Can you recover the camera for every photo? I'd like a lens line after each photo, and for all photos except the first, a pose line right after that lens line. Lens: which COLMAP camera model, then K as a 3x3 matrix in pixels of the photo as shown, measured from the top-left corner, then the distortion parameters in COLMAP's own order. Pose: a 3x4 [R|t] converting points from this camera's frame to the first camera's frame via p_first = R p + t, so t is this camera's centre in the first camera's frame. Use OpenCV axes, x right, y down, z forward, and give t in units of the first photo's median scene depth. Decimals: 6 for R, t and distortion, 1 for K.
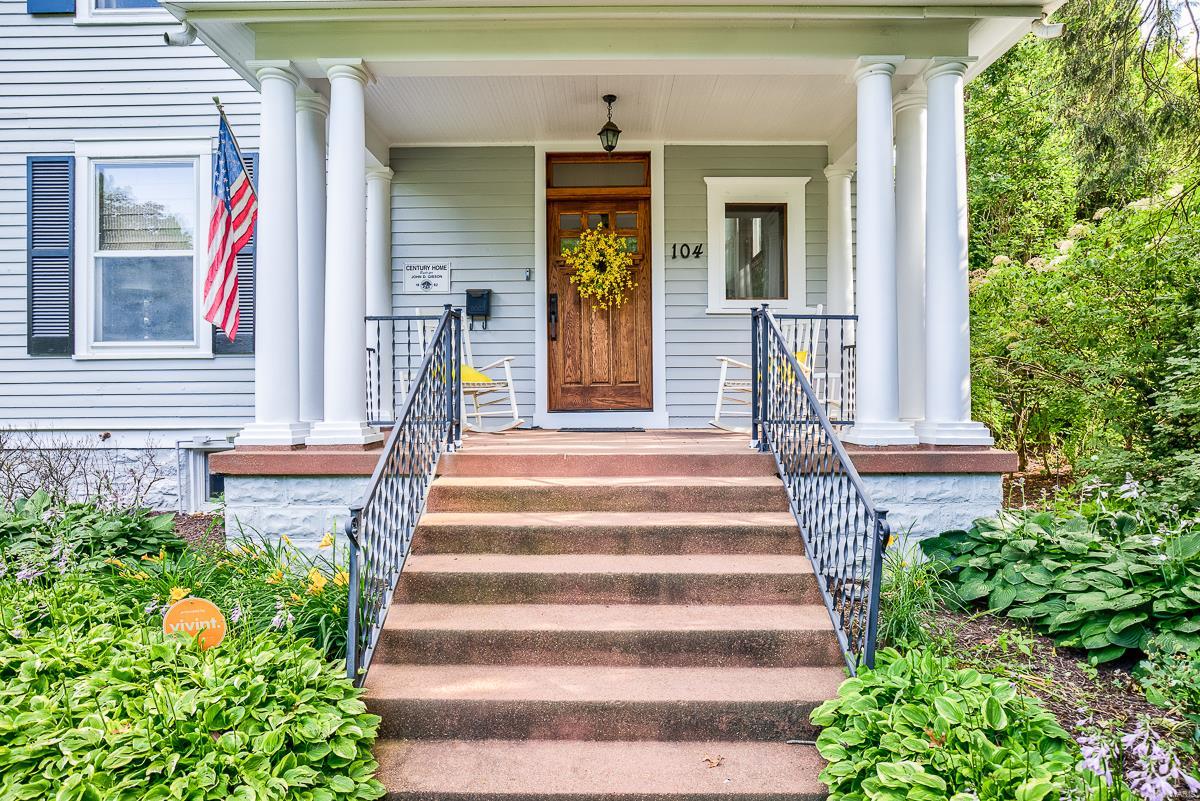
lens RADIAL K [[671.6, 0, 596.3], [0, 671.6, 404.0], [0, 0, 1]] dist [-0.006416, -0.000526]
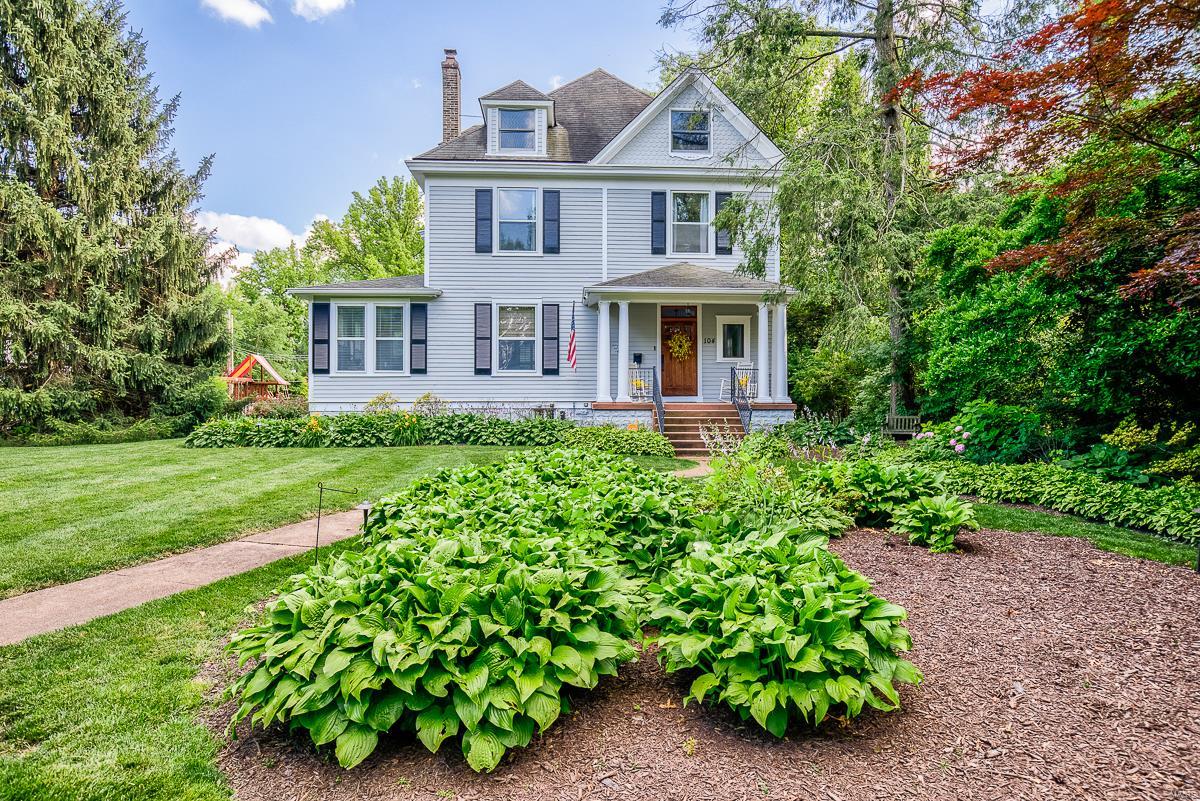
lens RADIAL K [[741.1, 0, 598.9], [0, 741.1, 397.3], [0, 0, 1]] dist [-0.009216, -0.000085]
pose [[0.997649, 0.005293, 0.068324, -0.554939], [-0.005196, 0.999985, -0.001604, 0.022915], [-0.068332, 0.001245, 0.997662, -2.140743]]
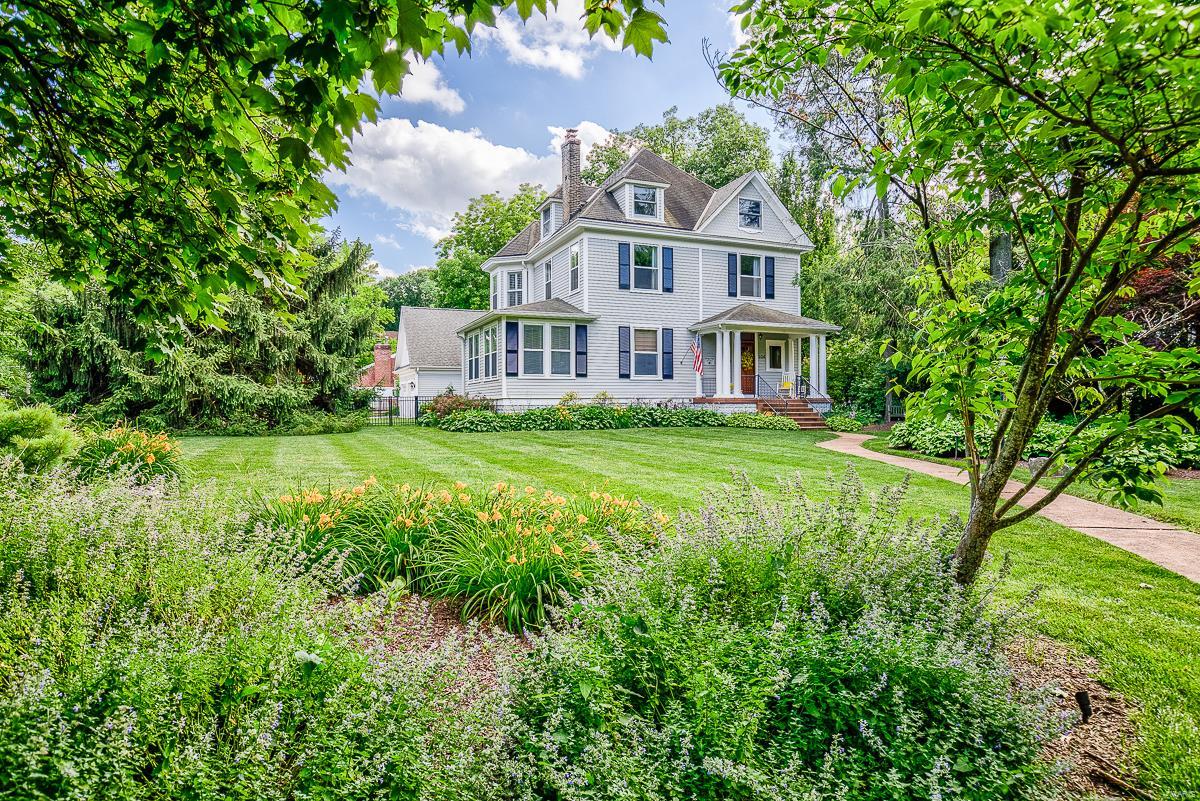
lens RADIAL K [[741.1, 0, 599.0], [0, 741.1, 401.4], [0, 0, 1]] dist [-0.009216, -0.000085]
pose [[0.903168, 0.003643, 0.429271, -2.811949], [-0.004199, 0.999991, 0.000347, 0.058380], [-0.429266, -0.002115, 0.903176, -2.810756]]
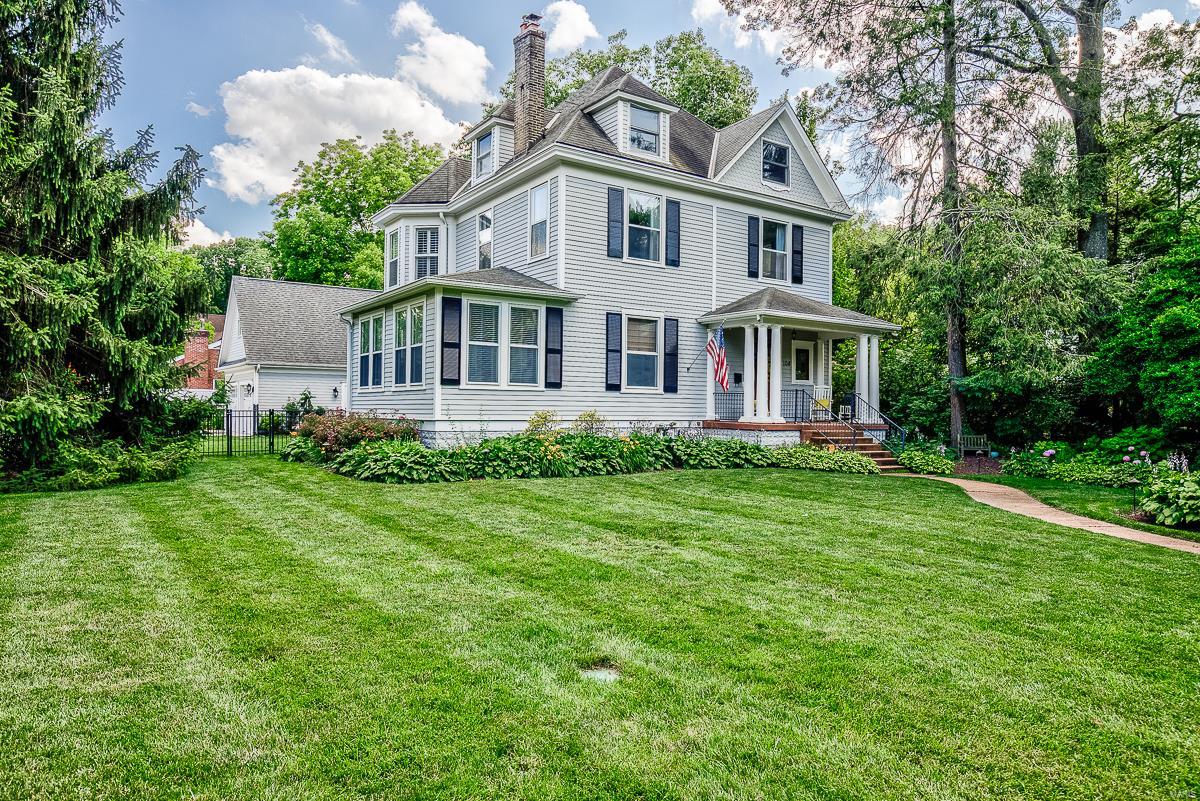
lens RADIAL K [[820.9, 0, 605.0], [0, 820.9, 400.1], [0, 0, 1]] dist [0.003779, 0.000792]
pose [[0.801947, 0.022453, 0.596973, -2.752290], [-0.021273, 0.999733, -0.009024, -0.009064], [-0.597016, -0.005462, 0.802211, -1.516254]]
